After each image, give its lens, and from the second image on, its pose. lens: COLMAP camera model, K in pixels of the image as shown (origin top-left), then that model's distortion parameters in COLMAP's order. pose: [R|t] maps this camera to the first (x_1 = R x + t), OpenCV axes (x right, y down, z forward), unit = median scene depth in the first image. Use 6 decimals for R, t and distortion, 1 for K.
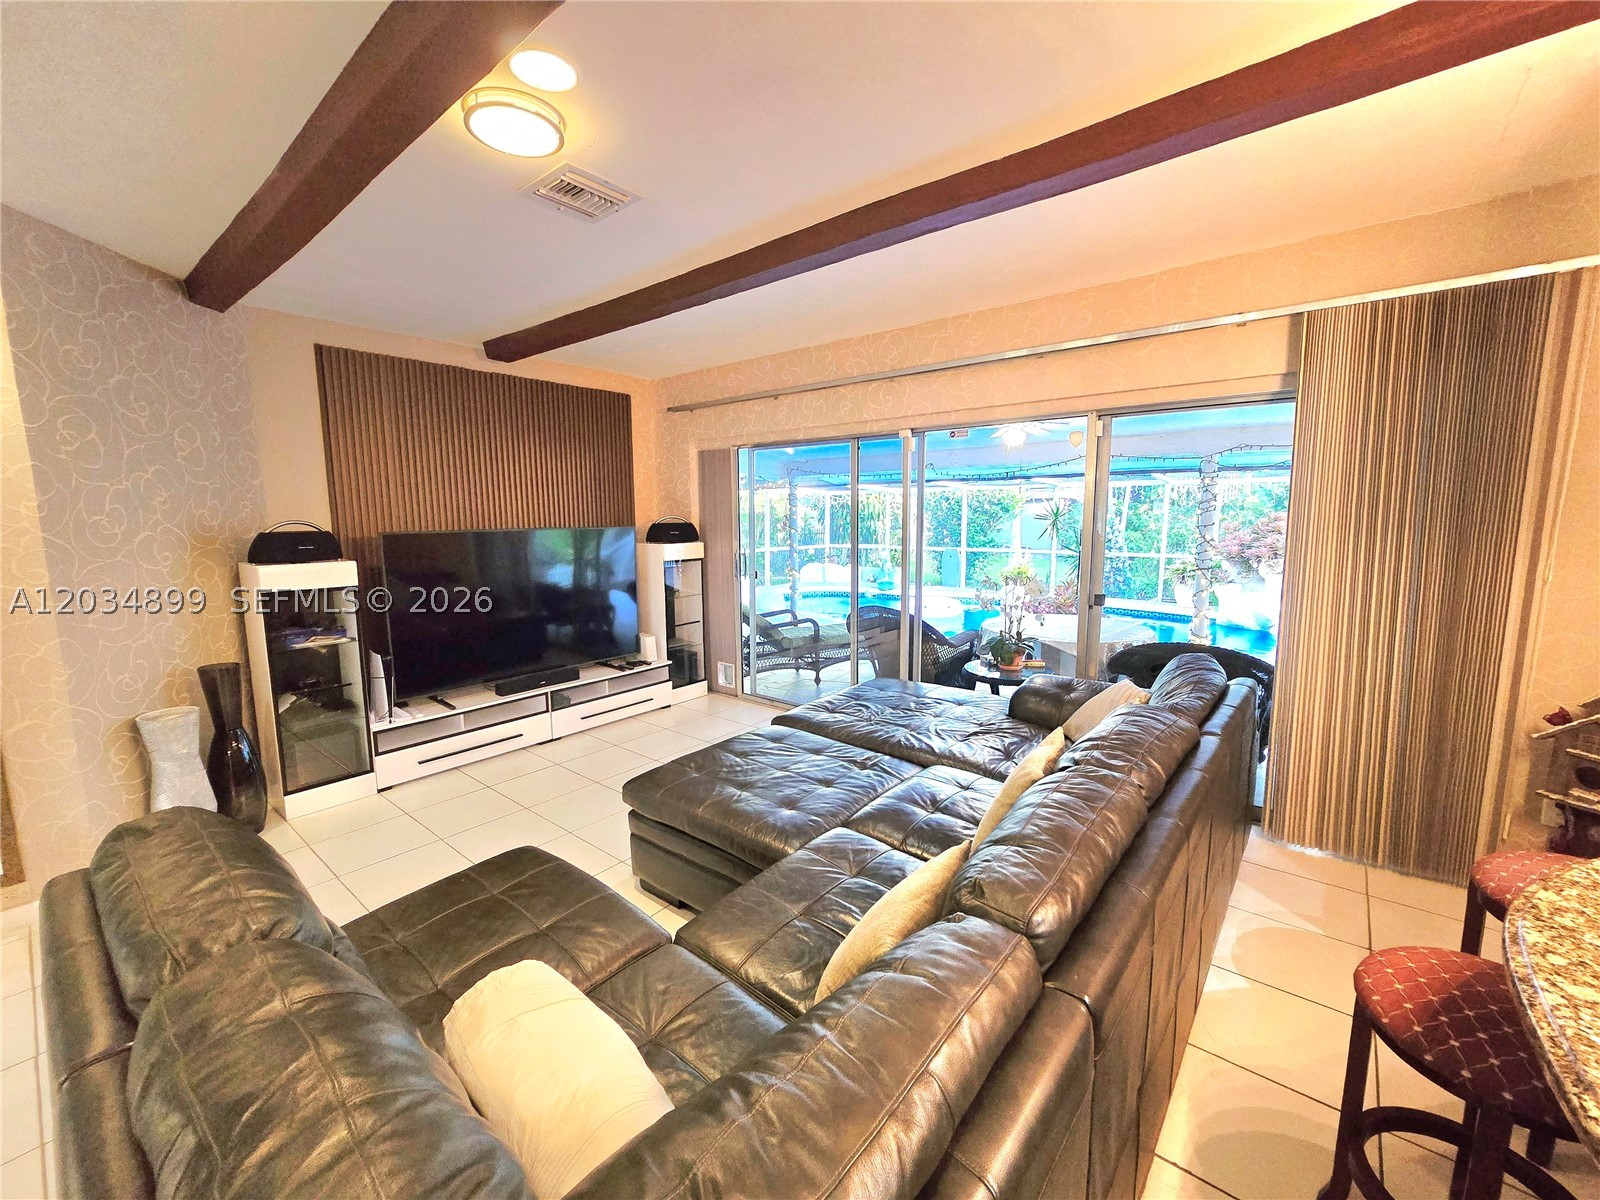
lens RADIAL K [[656.2, 0, 800.0], [0, 656.2, 600.0], [0, 0, 1]] dist [-0.003717, -0.000605]
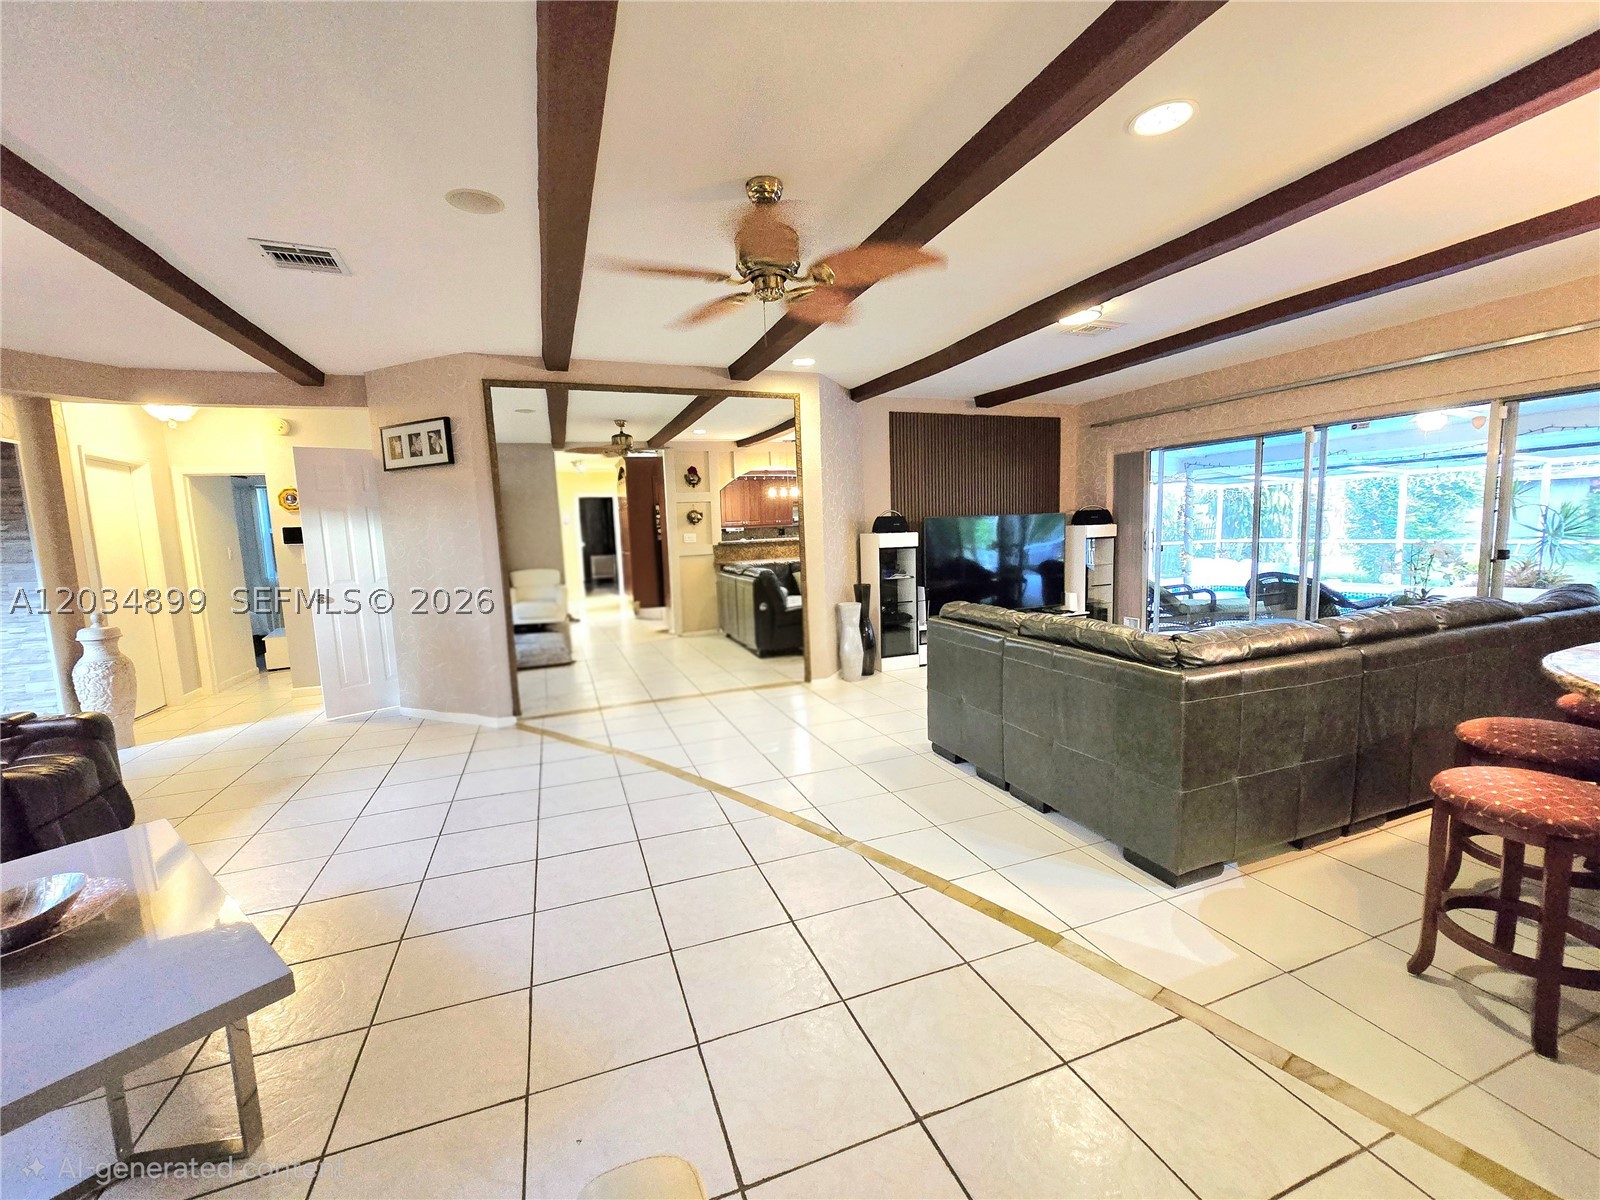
lens RADIAL K [[656.2, 0, 800.0], [0, 656.2, 600.0], [0, 0, 1]] dist [-0.003717, -0.000605]
pose [[0.868669, 0.031785, -0.494372, -0.044422], [-0.036906, 0.999319, -0.000597, 0.088915], [0.494016, 0.018764, 0.869250, -0.455990]]
